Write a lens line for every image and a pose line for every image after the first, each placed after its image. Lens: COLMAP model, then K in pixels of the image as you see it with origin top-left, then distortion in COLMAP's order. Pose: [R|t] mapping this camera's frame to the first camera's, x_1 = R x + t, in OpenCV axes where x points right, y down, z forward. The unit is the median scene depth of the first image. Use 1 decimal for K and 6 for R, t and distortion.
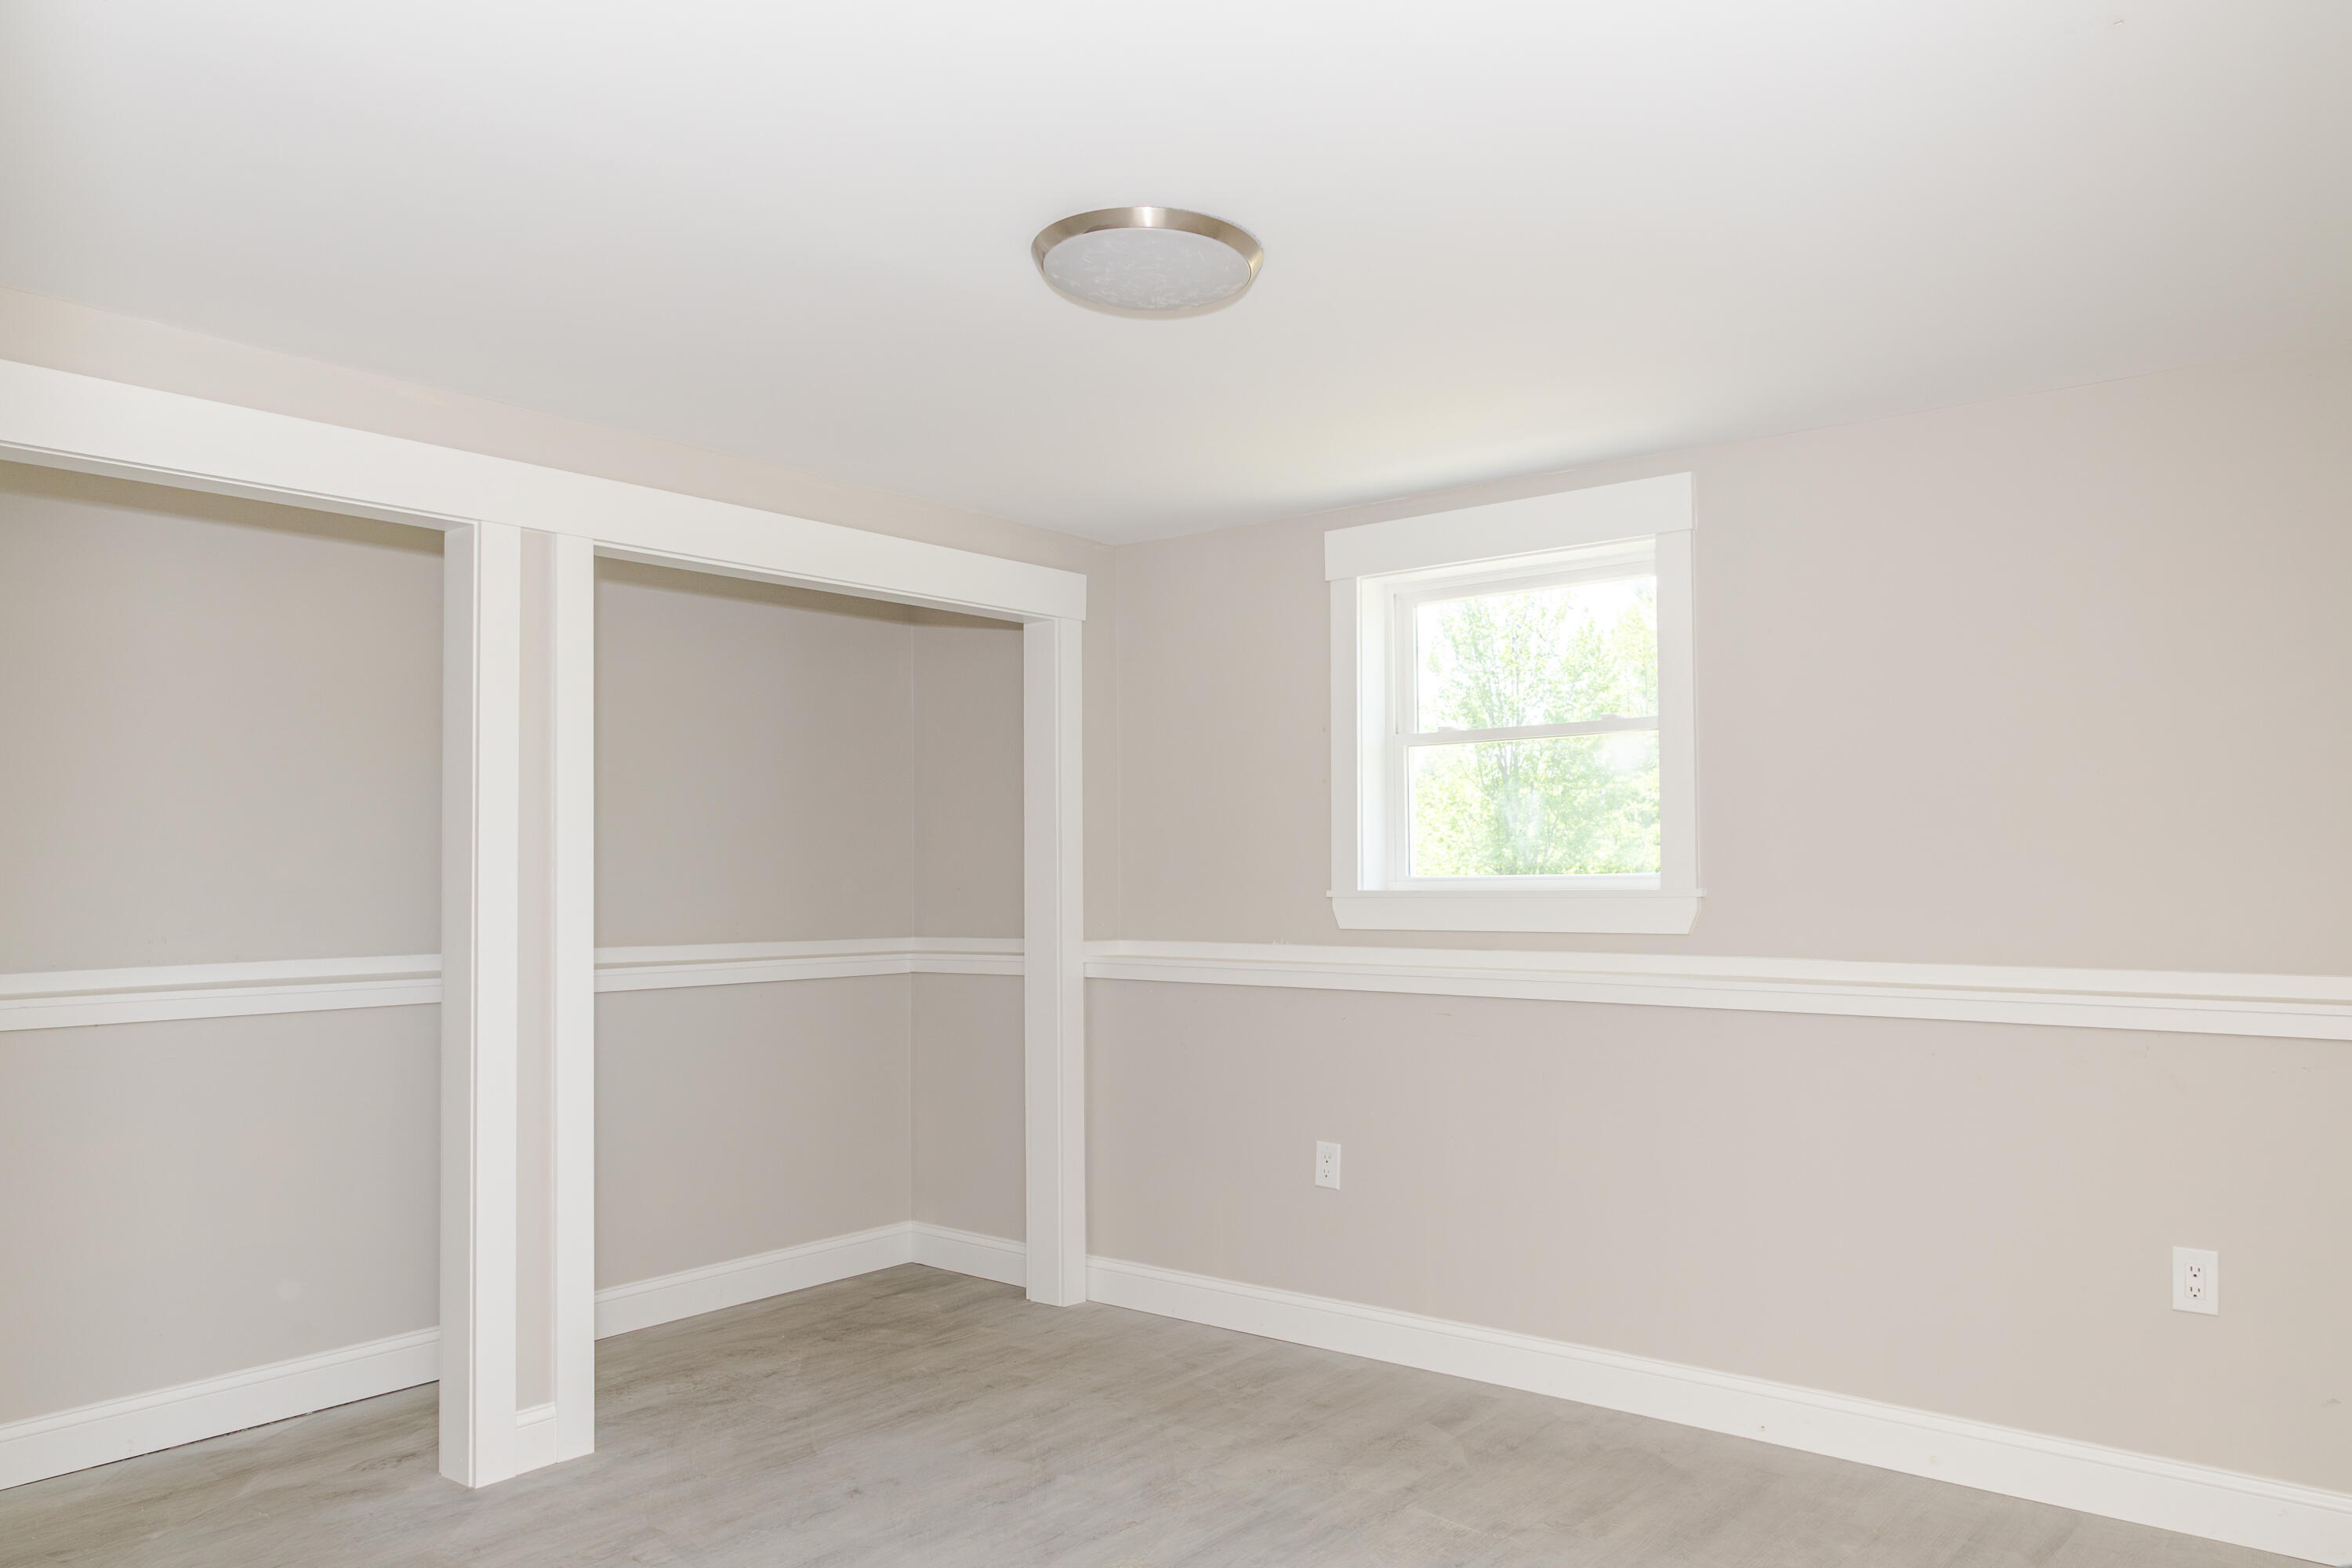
lens RADIAL K [[1698.3, 0, 1177.5], [0, 1698.3, 867.8], [0, 0, 1]] dist [0.073228, -0.000040]
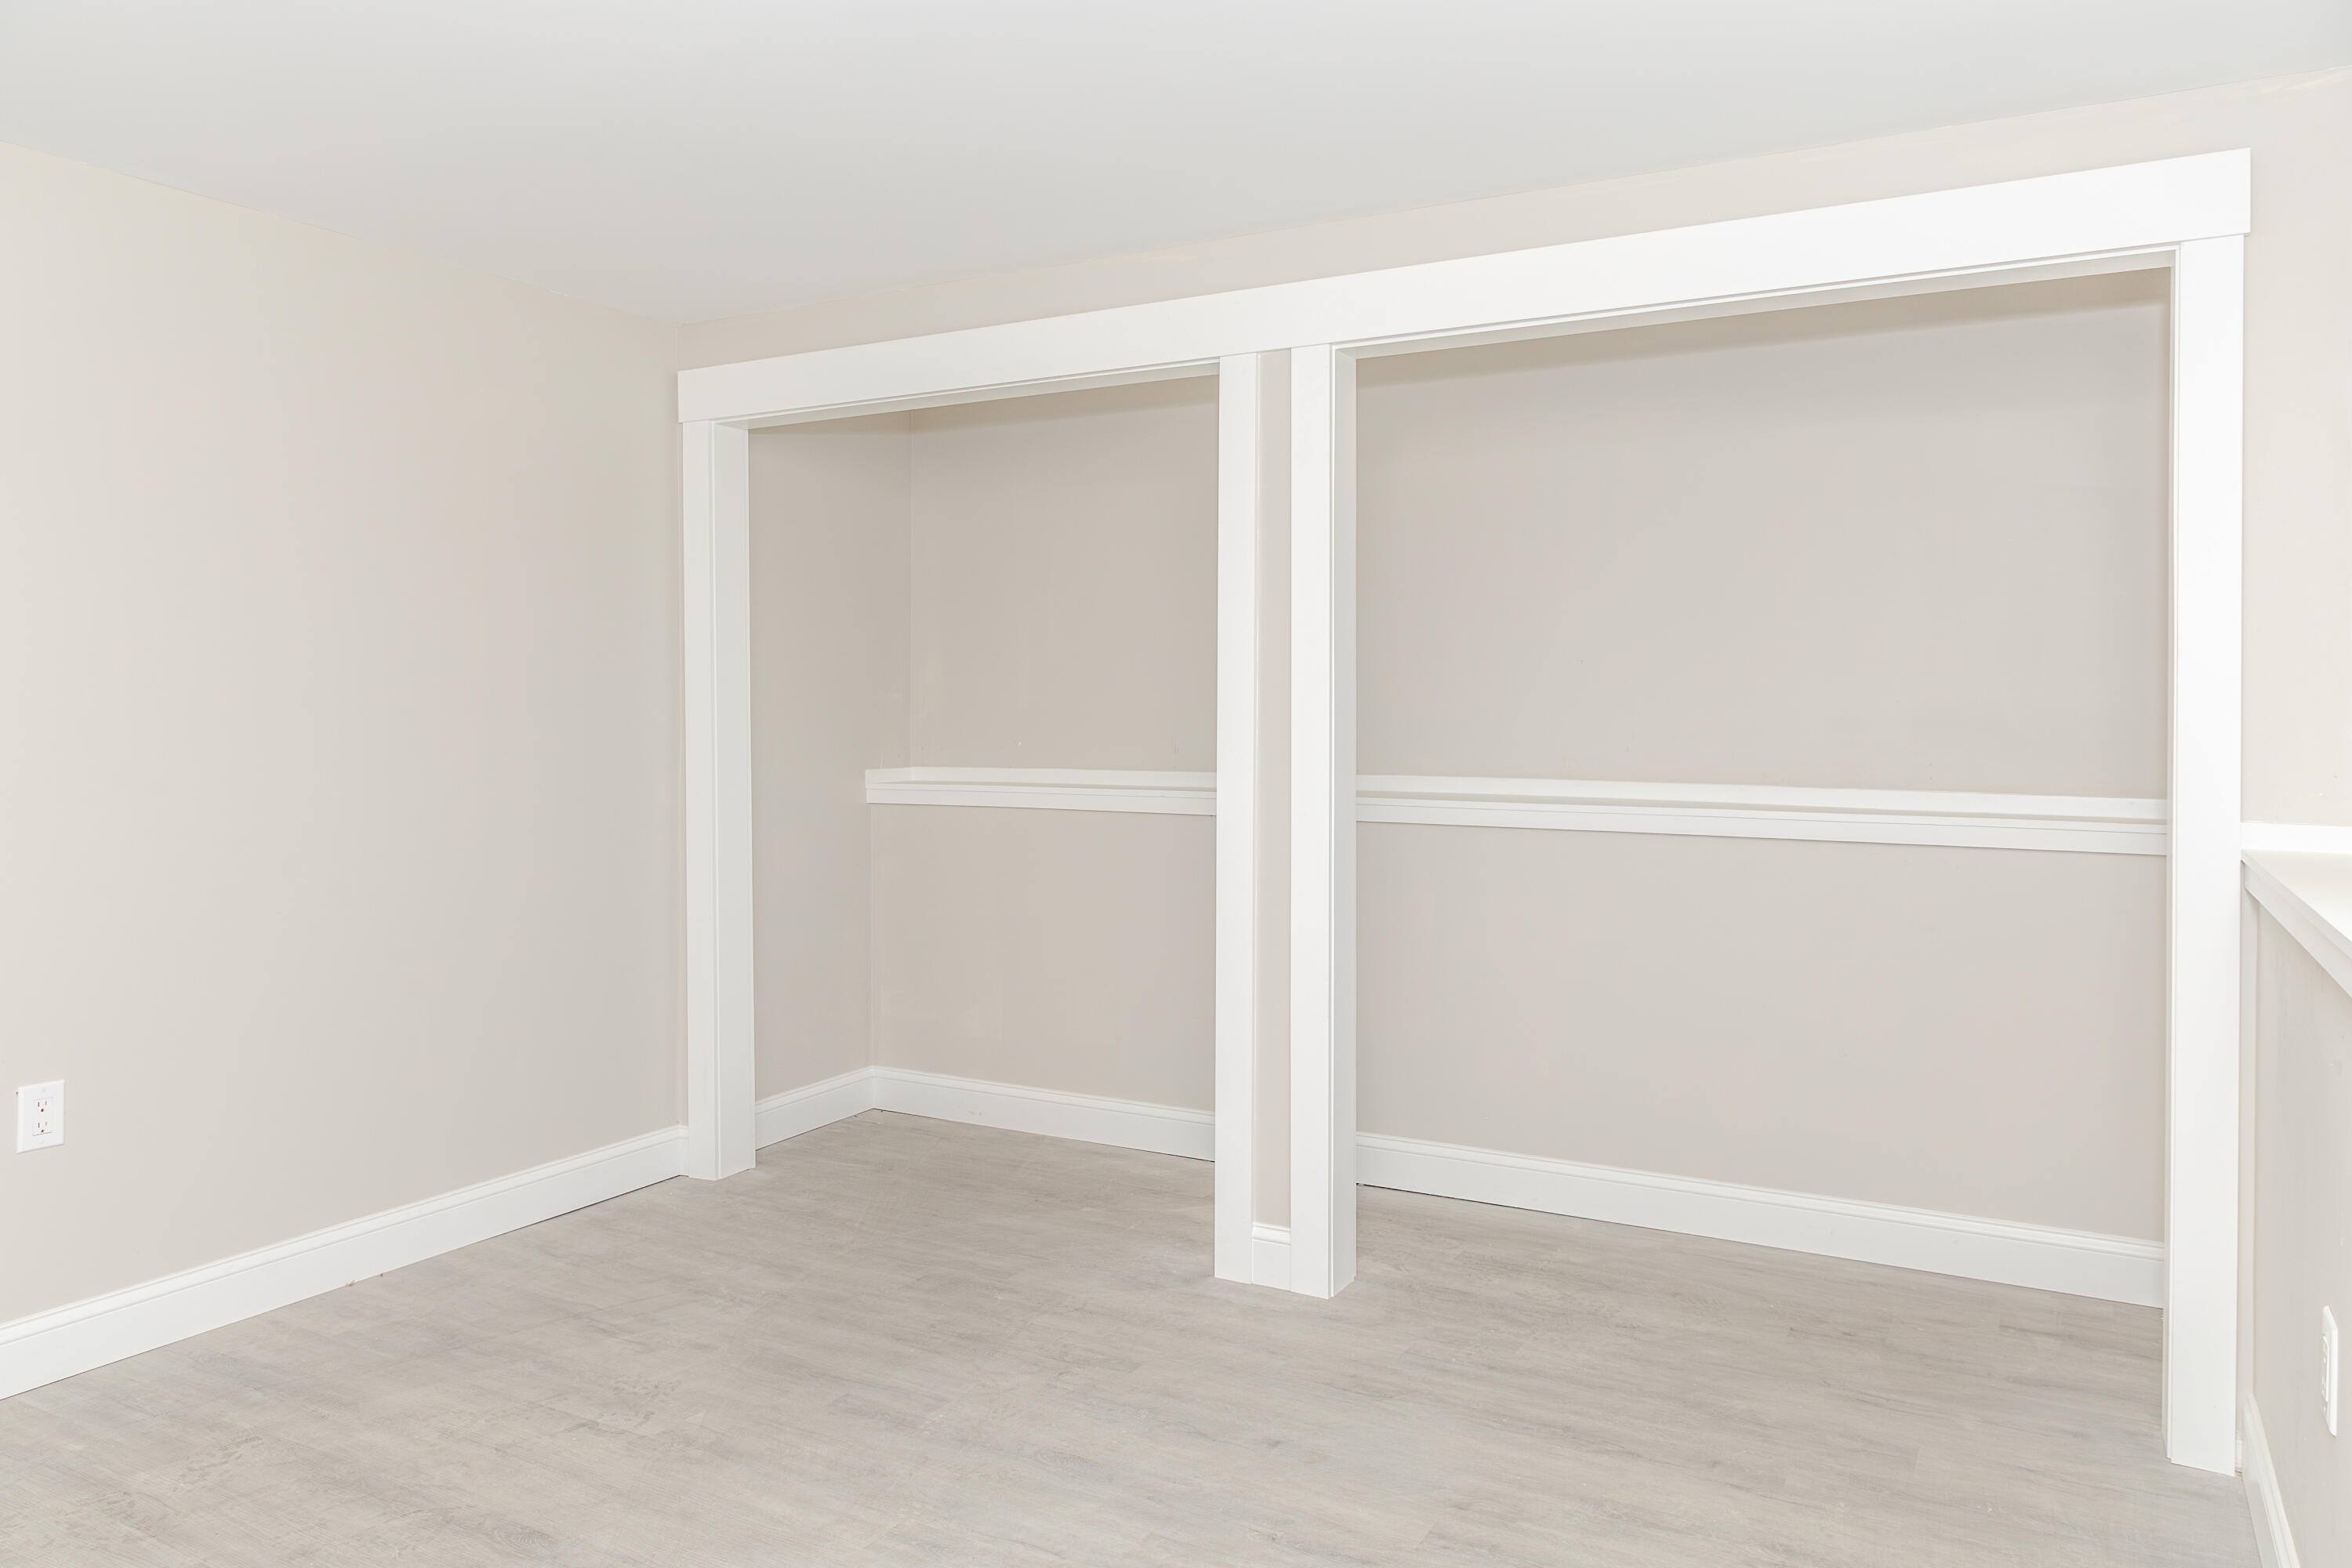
lens RADIAL K [[1564.9, 0, 1179.7], [0, 1564.9, 736.5], [0, 0, 1]] dist [0.024177, -0.000304]
pose [[0.168061, 0.007757, -0.985746, 0.492722], [0.005994, 0.999943, 0.008891, 0.017851], [0.985758, -0.007403, 0.168005, 0.758510]]
